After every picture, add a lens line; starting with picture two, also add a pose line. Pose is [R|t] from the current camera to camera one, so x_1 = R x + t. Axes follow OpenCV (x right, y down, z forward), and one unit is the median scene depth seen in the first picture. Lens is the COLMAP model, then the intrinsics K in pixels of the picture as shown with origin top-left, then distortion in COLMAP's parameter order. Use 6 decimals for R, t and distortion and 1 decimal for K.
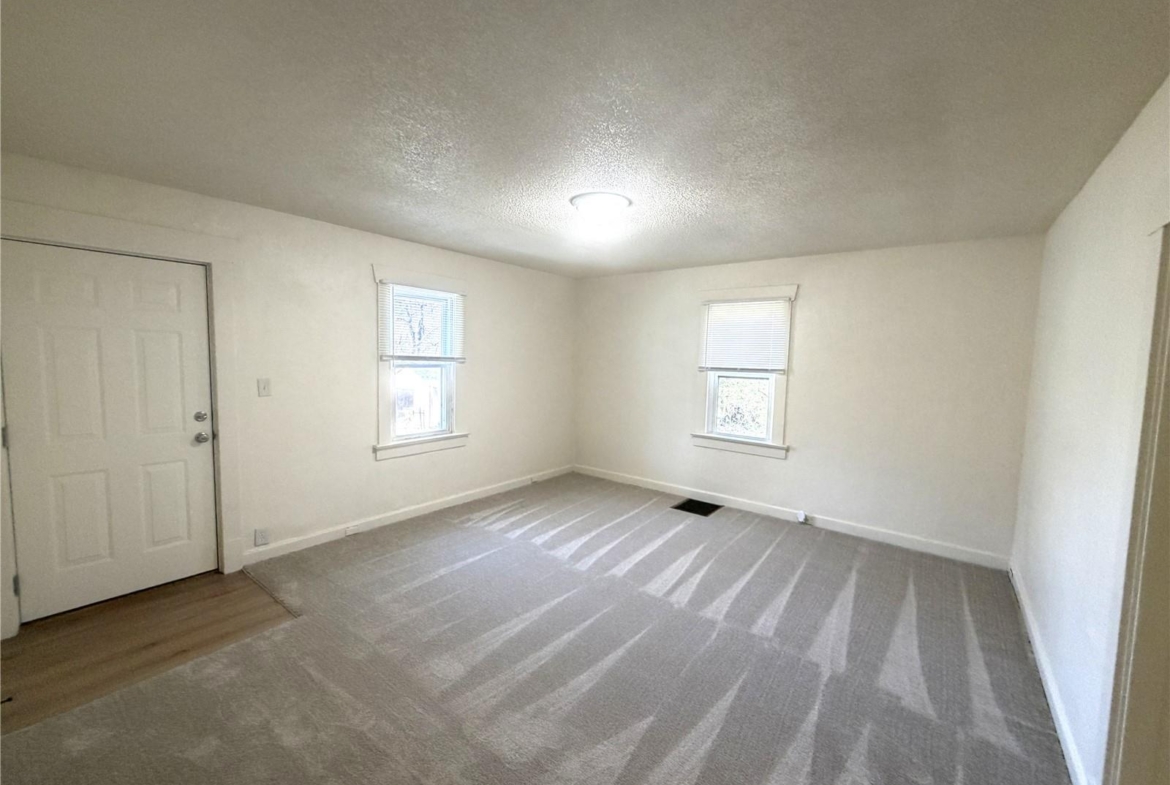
lens RADIAL K [[470.9, 0, 585.0], [0, 470.9, 392.5], [0, 0, 1]] dist [-0.000920, -0.000387]
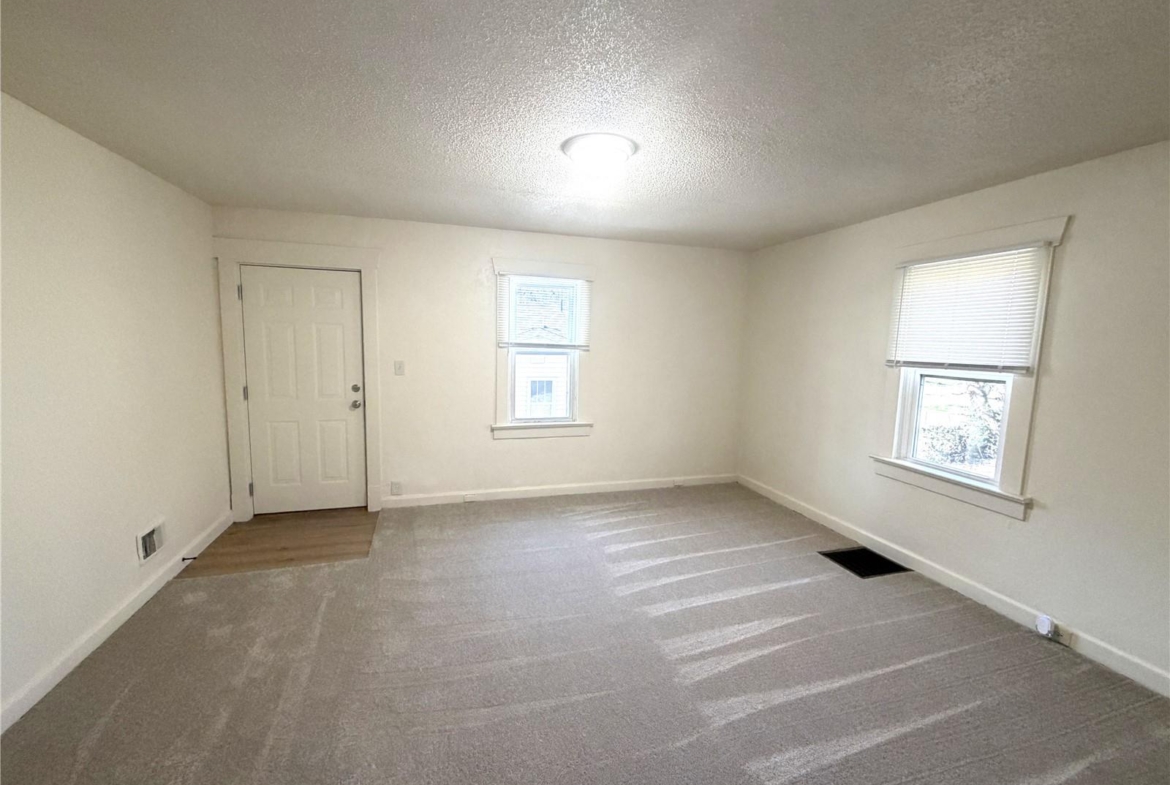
lens RADIAL K [[470.9, 0, 585.0], [0, 470.9, 392.5], [0, 0, 1]] dist [-0.000920, -0.000387]
pose [[0.813345, 0.060949, -0.578580, 0.334388], [-0.051395, 0.998136, 0.032897, -0.009149], [0.579507, 0.002980, 0.814962, 0.221003]]
